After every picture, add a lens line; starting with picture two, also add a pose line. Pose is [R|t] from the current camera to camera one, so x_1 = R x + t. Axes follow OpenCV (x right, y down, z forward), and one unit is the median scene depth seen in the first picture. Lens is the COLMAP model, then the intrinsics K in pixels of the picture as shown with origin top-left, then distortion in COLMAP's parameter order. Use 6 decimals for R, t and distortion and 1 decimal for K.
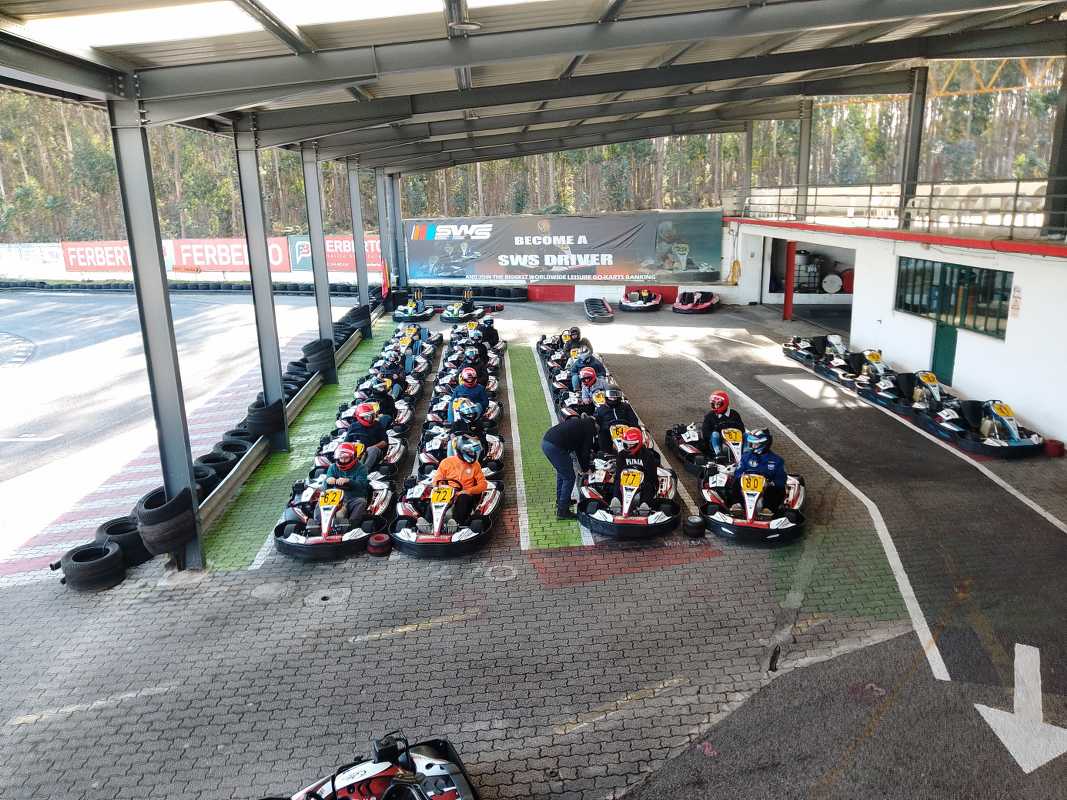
lens RADIAL K [[781.6, 0, 533.5], [0, 781.6, 400.0], [0, 0, 1]] dist [0.007097, -0.001628]
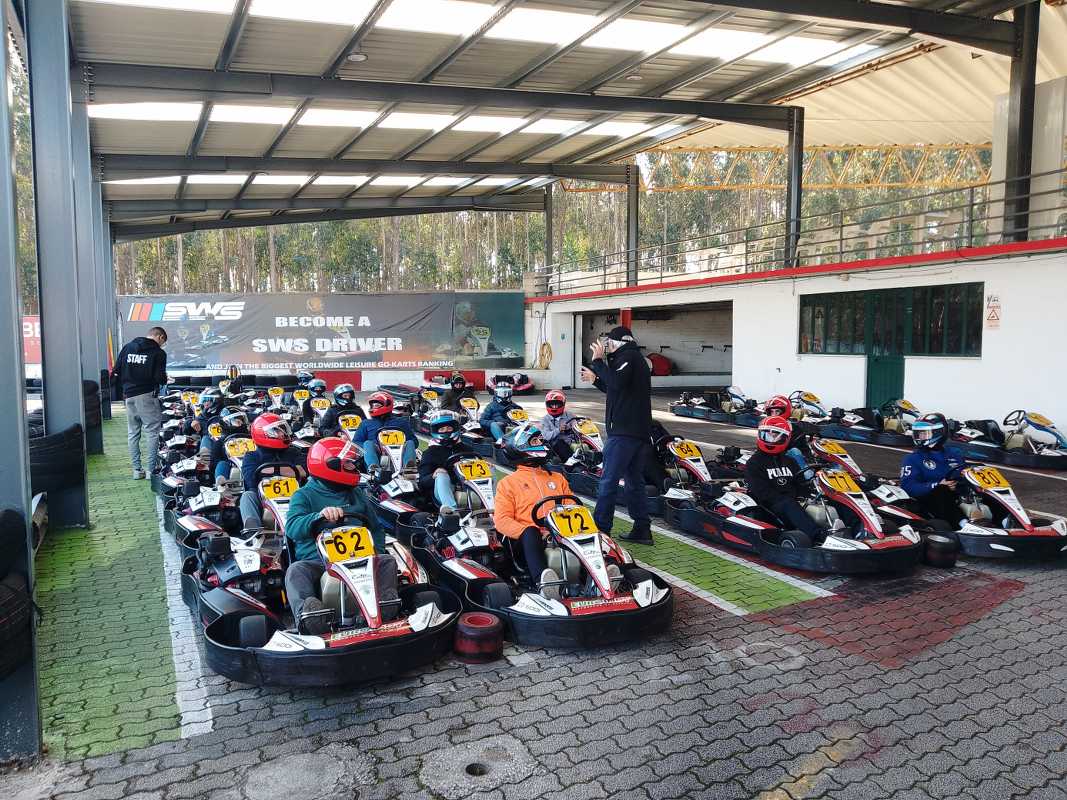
lens RADIAL K [[781.6, 0, 533.5], [0, 781.6, 400.0], [0, 0, 1]] dist [0.007097, -0.001628]
pose [[0.913143, 0.000448, 0.407639, -0.223495], [0.079059, 0.980818, -0.178176, 0.086138], [-0.399900, 0.194928, 0.895591, 0.357830]]
